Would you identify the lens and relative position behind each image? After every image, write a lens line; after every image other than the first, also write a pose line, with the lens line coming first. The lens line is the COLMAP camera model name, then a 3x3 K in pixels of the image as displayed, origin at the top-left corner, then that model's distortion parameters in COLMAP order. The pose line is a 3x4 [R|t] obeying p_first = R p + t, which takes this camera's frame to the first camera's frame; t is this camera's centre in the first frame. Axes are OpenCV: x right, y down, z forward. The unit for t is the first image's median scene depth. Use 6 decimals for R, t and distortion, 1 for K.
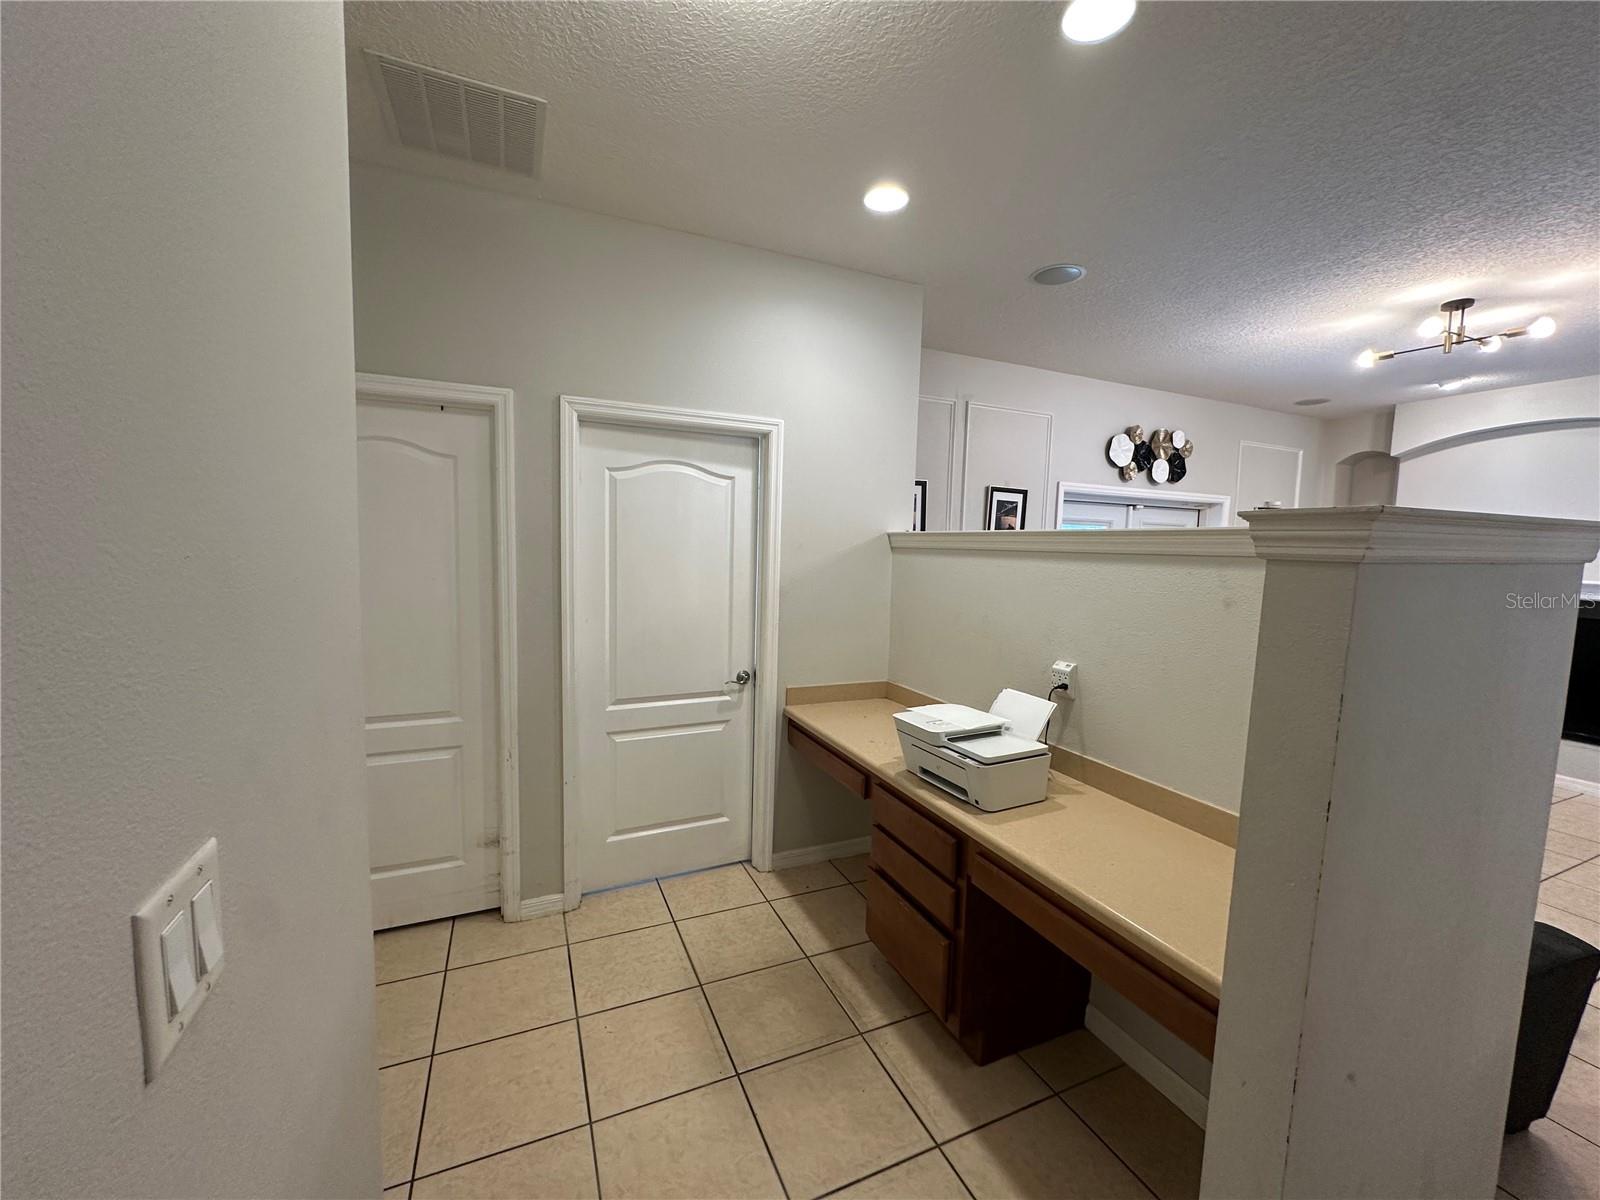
lens RADIAL K [[626.4, 0, 800.0], [0, 626.4, 600.0], [0, 0, 1]] dist [-0.000511, 0.000028]
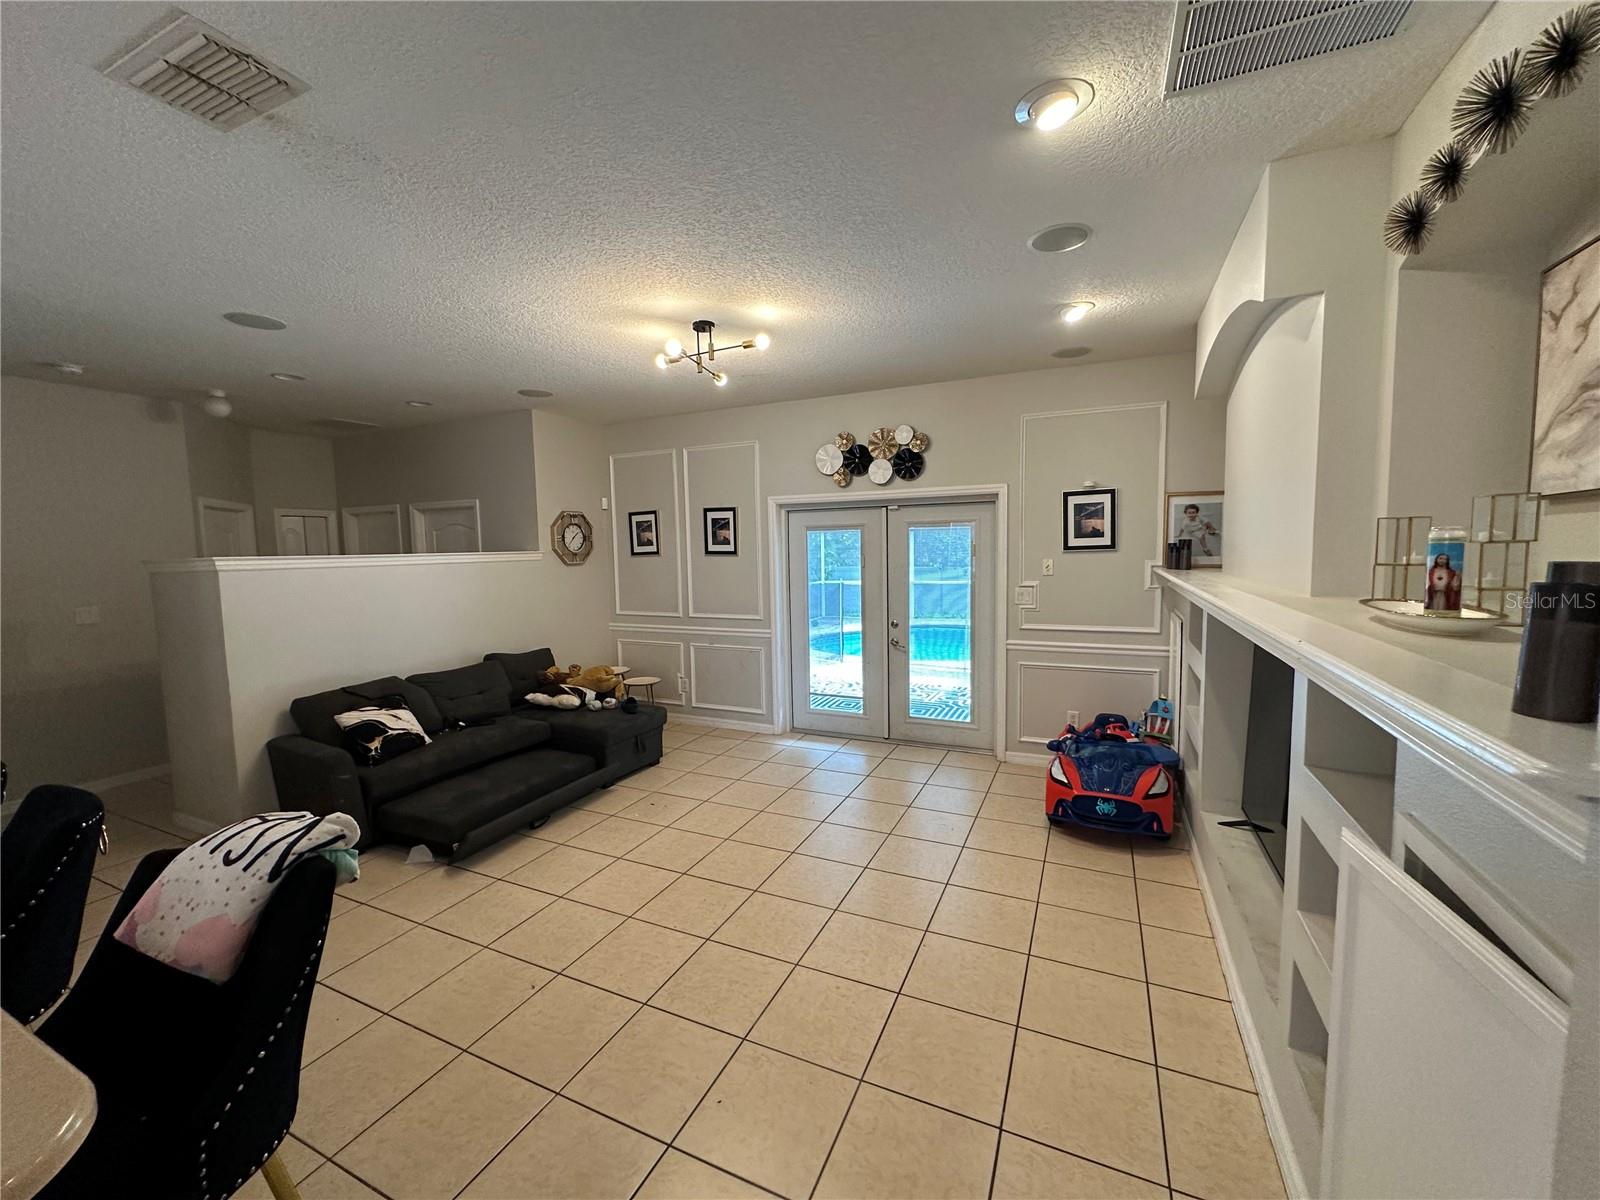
lens RADIAL K [[643.9, 0, 796.3], [0, 643.9, 598.1], [0, 0, 1]] dist [0.003320, 0.000213]
pose [[0.651989, 0.019755, -0.757971, 1.245811], [-0.037084, 0.999295, -0.005854, 0.002908], [0.757321, 0.031925, 0.652262, 0.248571]]
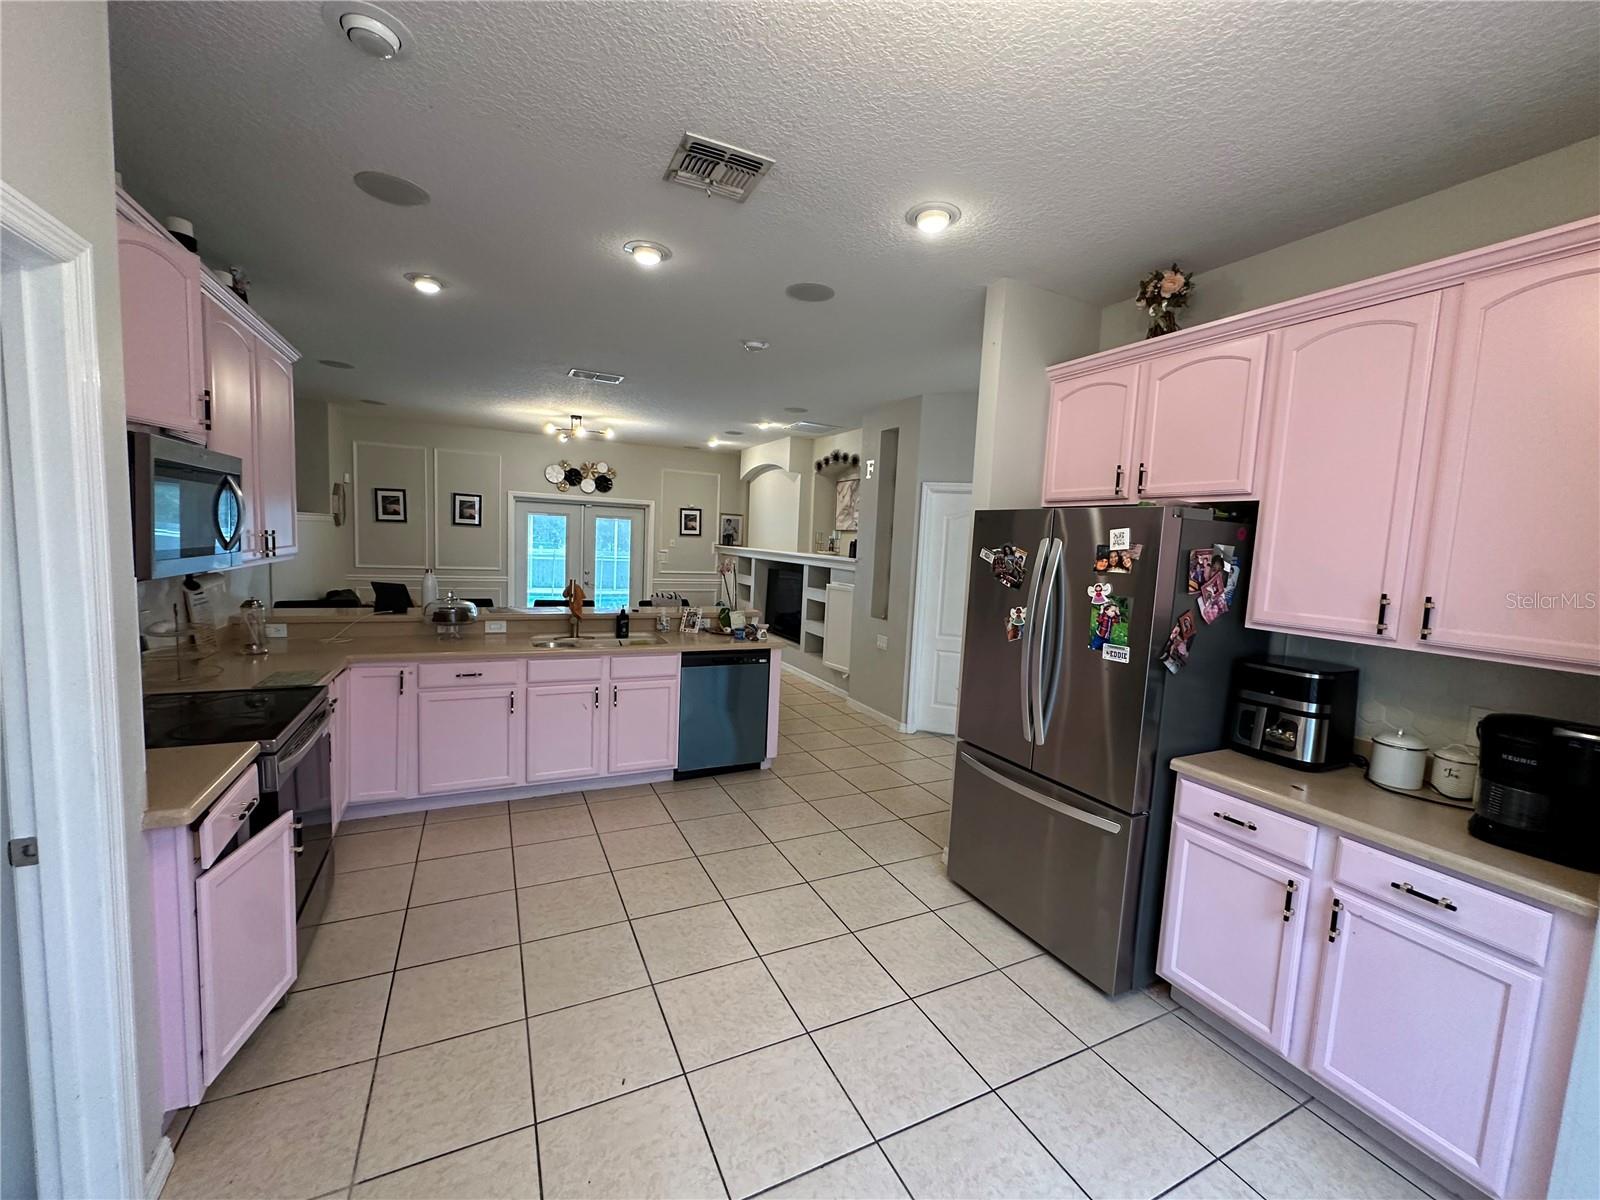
lens RADIAL K [[643.9, 0, 796.3], [0, 643.9, 598.1], [0, 0, 1]] dist [0.003320, 0.000213]
pose [[0.999746, 0.014783, 0.017008, 1.120513], [-0.014665, 0.999868, -0.007056, 0.111220], [-0.017110, 0.006805, 0.999830, -0.797216]]
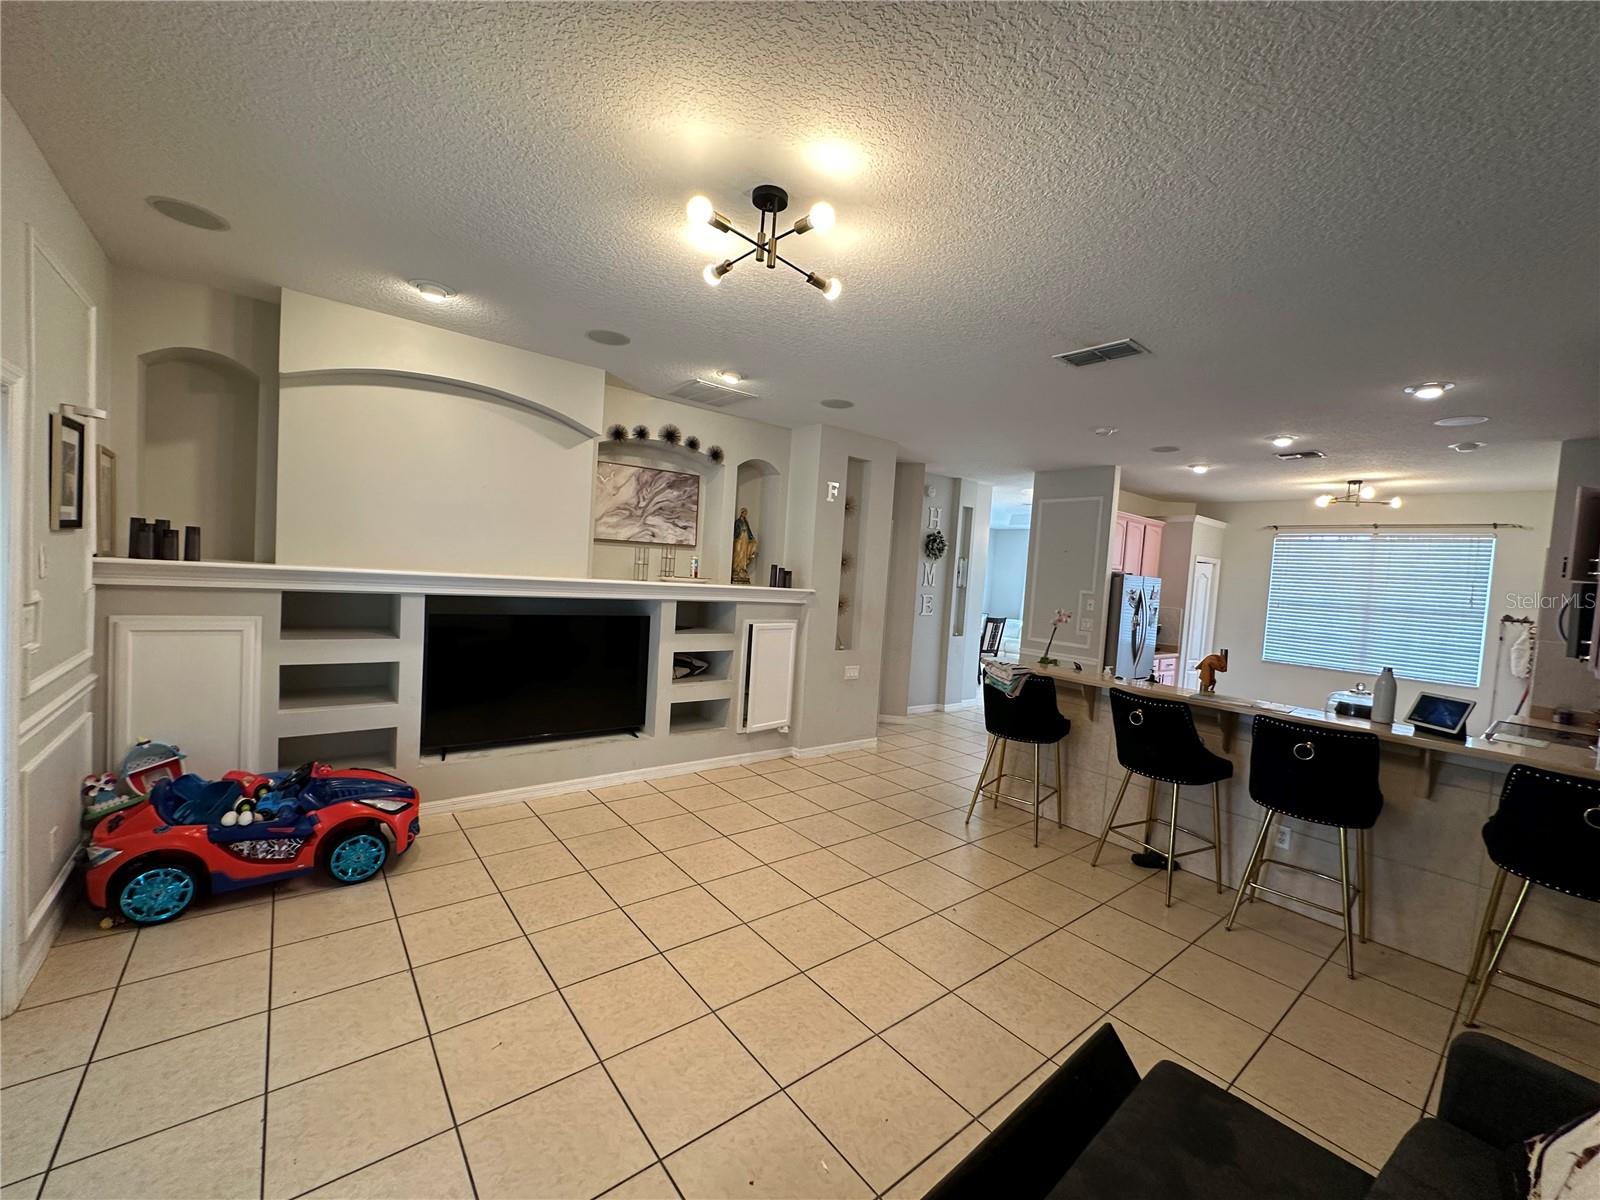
lens RADIAL K [[643.9, 0, 796.3], [0, 643.9, 598.1], [0, 0, 1]] dist [0.003320, 0.000213]
pose [[-0.251881, -0.091873, 0.963388, 0.229470], [0.024340, 0.994567, 0.101210, -0.066748], [-0.967452, 0.048941, -0.248276, 0.707904]]
